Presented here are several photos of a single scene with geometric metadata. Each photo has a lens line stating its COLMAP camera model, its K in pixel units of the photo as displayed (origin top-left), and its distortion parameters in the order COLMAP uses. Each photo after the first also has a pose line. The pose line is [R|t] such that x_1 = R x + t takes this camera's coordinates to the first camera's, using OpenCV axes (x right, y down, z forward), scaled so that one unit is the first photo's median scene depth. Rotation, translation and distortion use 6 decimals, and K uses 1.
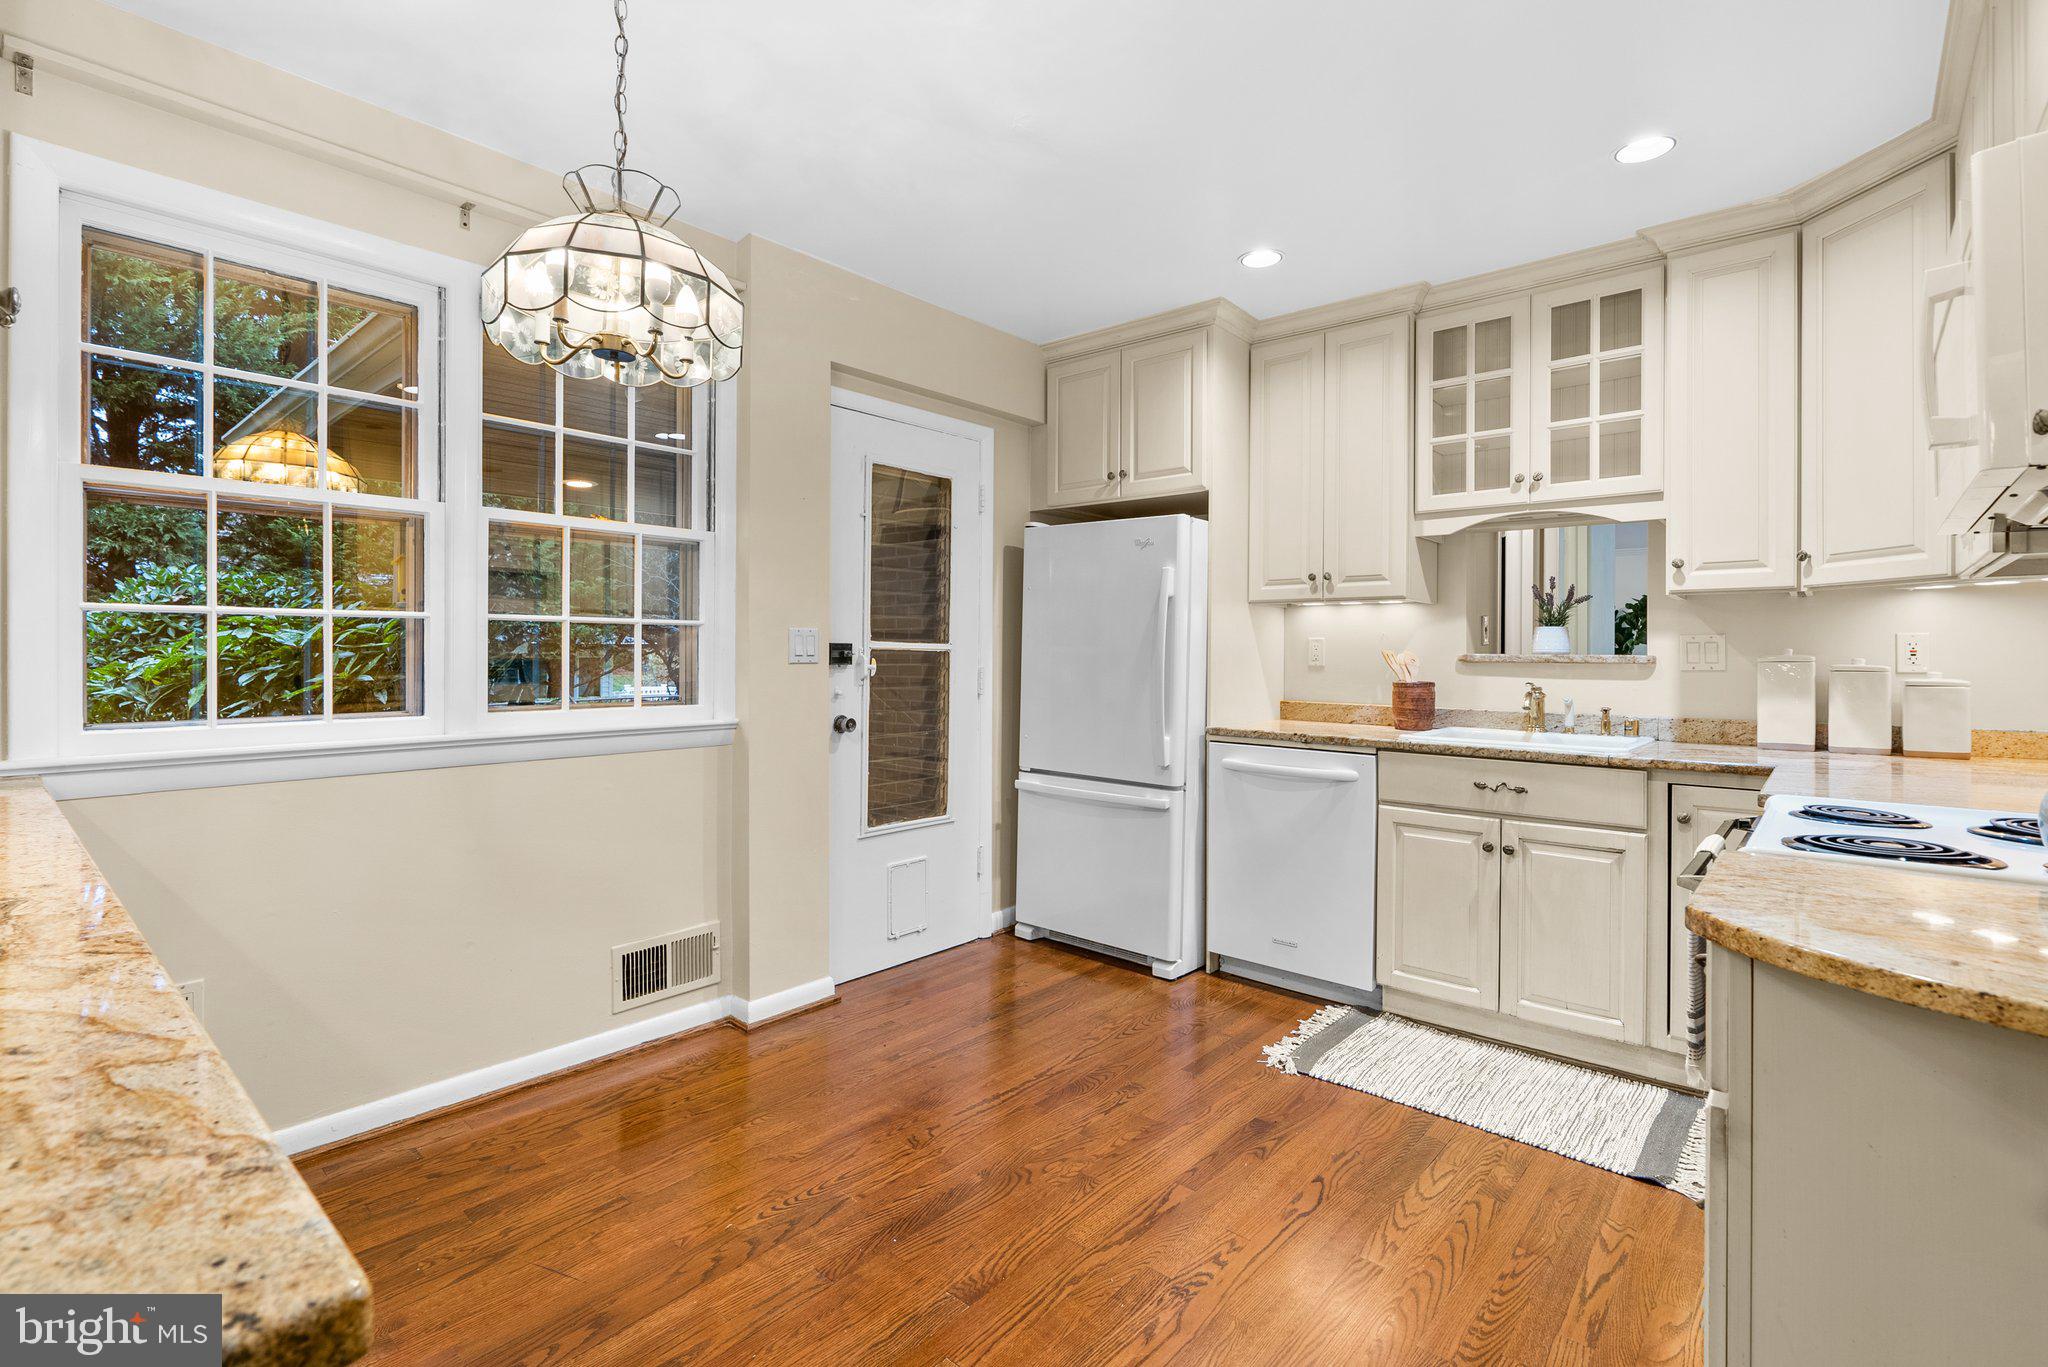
lens RADIAL K [[944.8, 0, 1019.4], [0, 944.8, 667.3], [0, 0, 1]] dist [-0.006915, 0.003514]
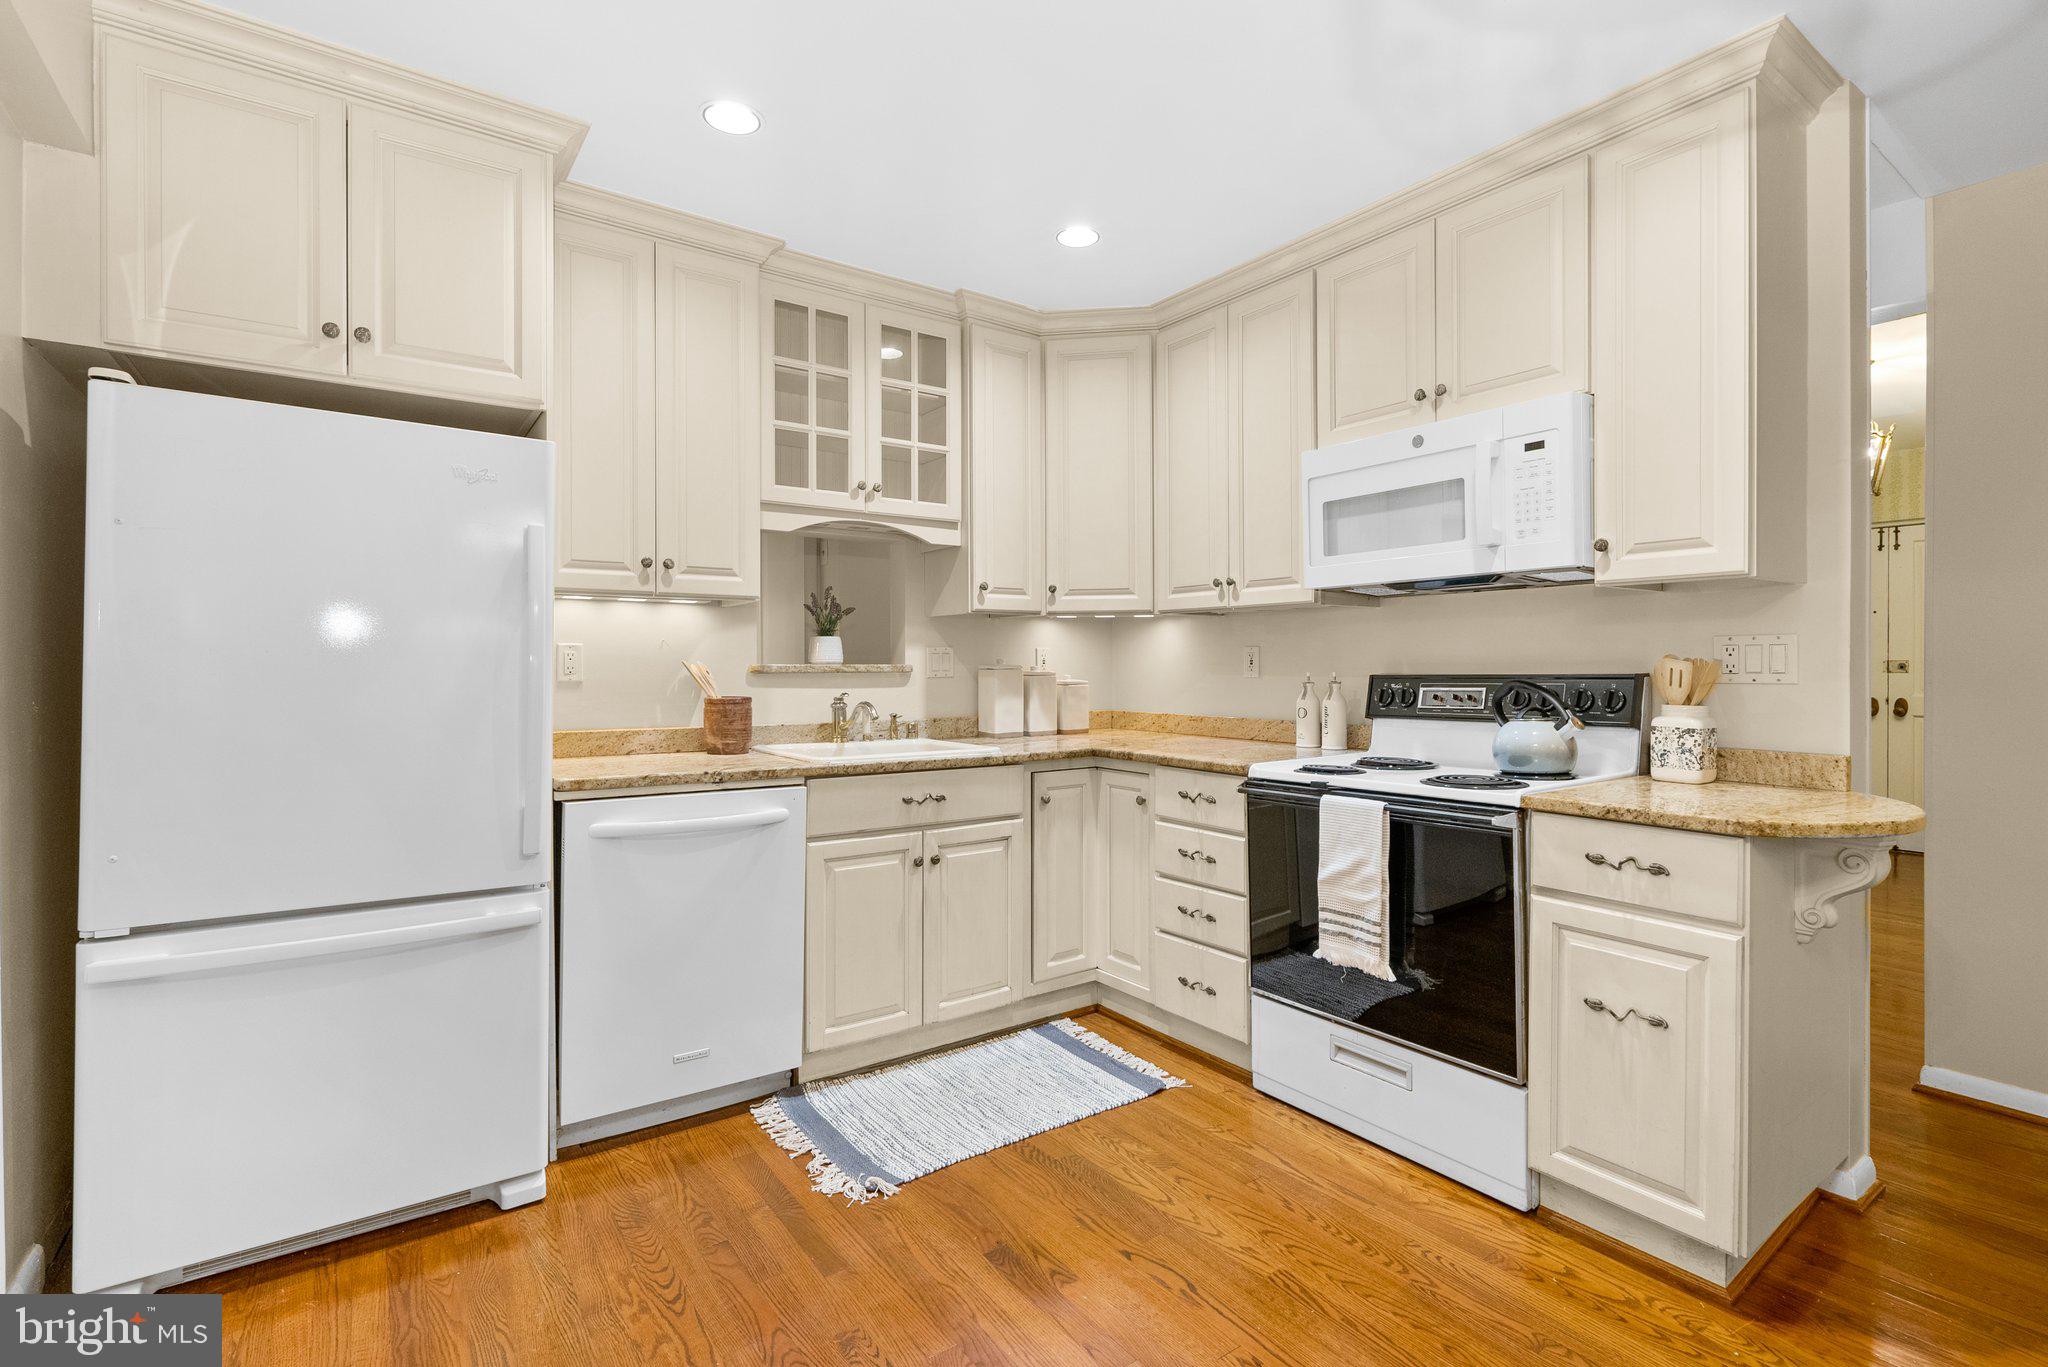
lens RADIAL K [[944.8, 0, 1010.2], [0, 944.8, 678.4], [0, 0, 1]] dist [-0.006915, 0.003514]
pose [[0.238852, -0.020501, 0.970840, -0.399232], [0.015611, 0.999729, 0.017270, -0.014081], [-0.970930, 0.011031, 0.239107, 0.624945]]
